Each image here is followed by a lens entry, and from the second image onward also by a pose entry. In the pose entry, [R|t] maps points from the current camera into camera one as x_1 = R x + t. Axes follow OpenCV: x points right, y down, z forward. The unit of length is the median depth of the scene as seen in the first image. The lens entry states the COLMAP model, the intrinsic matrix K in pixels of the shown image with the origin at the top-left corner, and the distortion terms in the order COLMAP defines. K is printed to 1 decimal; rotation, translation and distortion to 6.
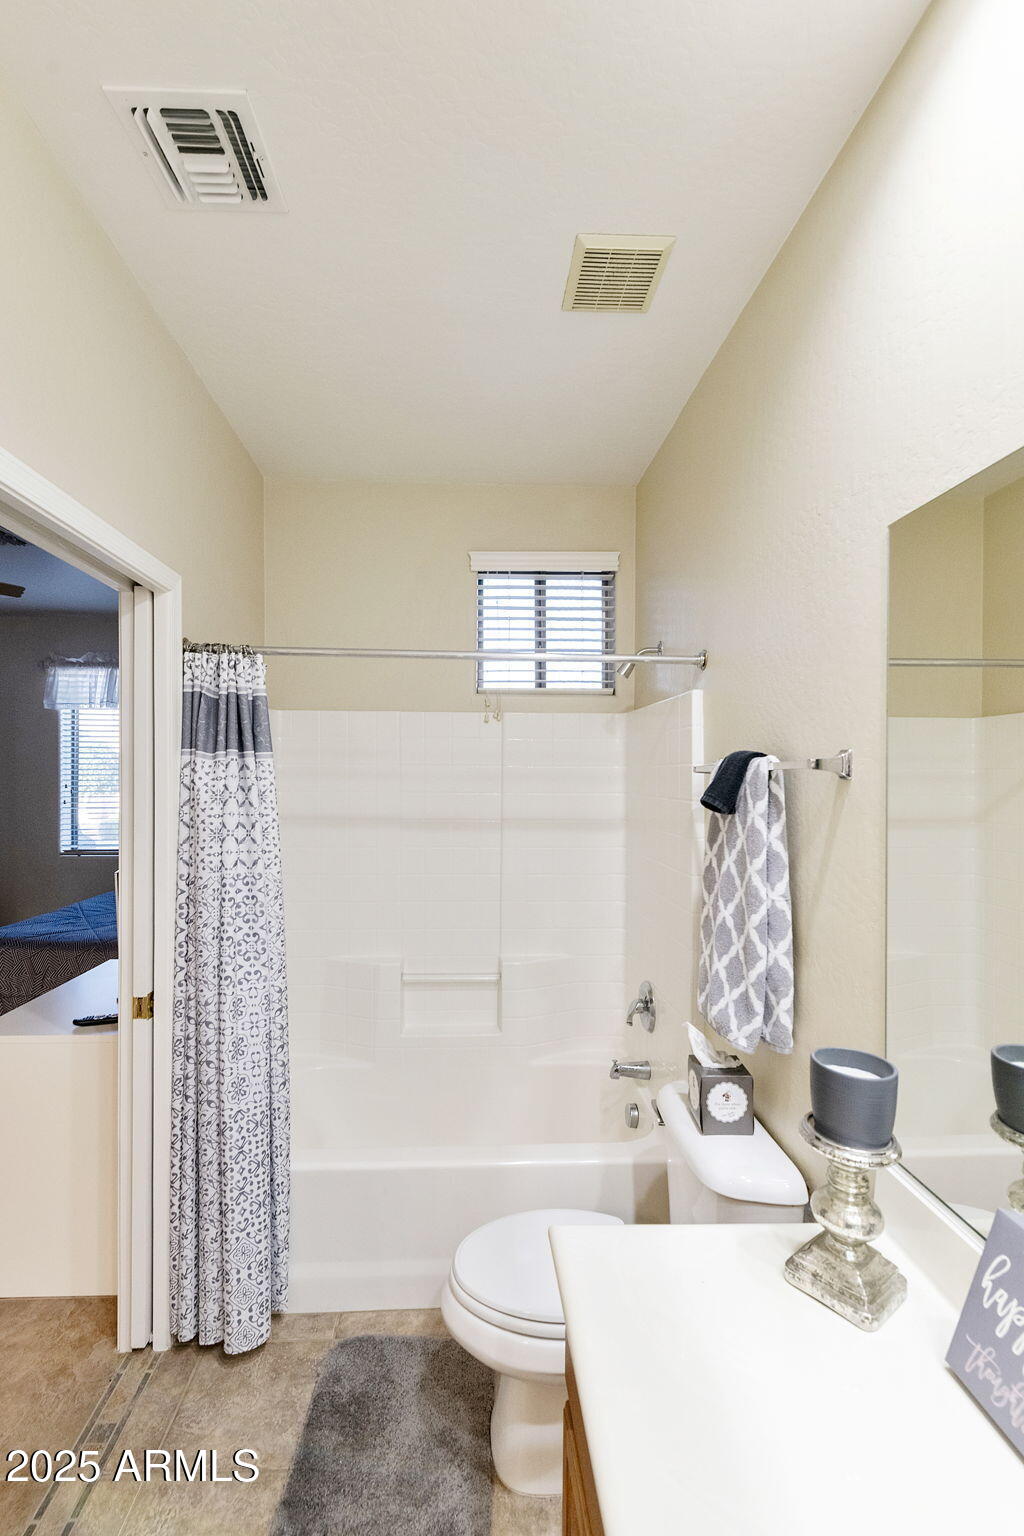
lens RADIAL K [[663.6, 0, 503.1], [0, 663.6, 770.7], [0, 0, 1]] dist [-0.002522, 0.000609]
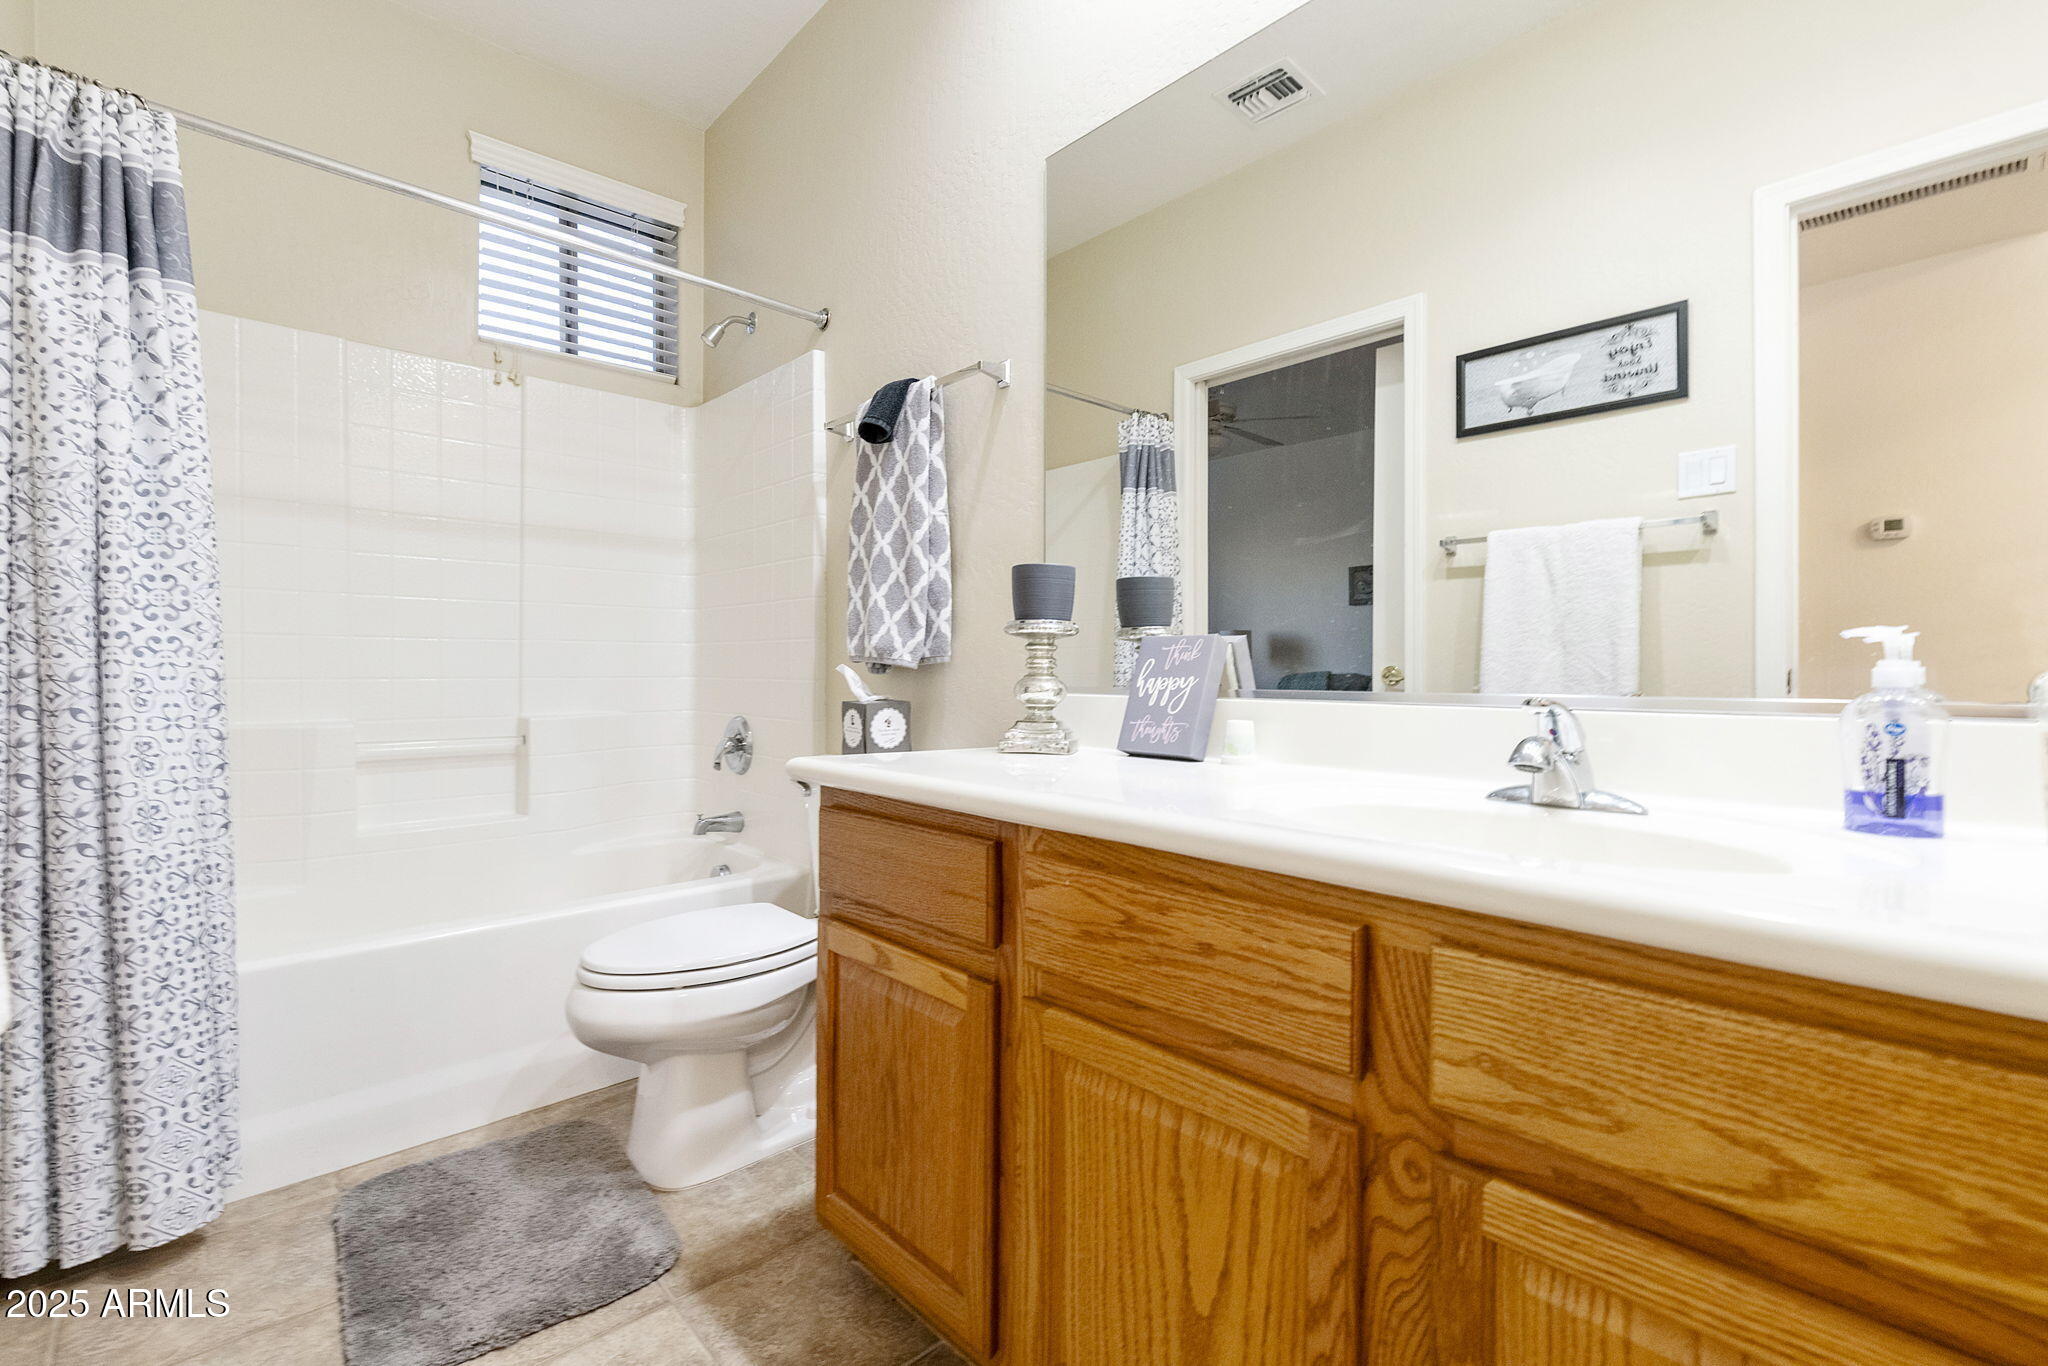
lens RADIAL K [[884.8, 0, 1028.3], [0, 884.8, 679.6], [0, 0, 1]] dist [-0.002522, 0.000609]
pose [[0.762026, -0.013156, 0.647412, -0.311246], [0.005439, 0.999888, 0.013916, 0.348141], [-0.647523, -0.007083, 0.762013, -0.131504]]
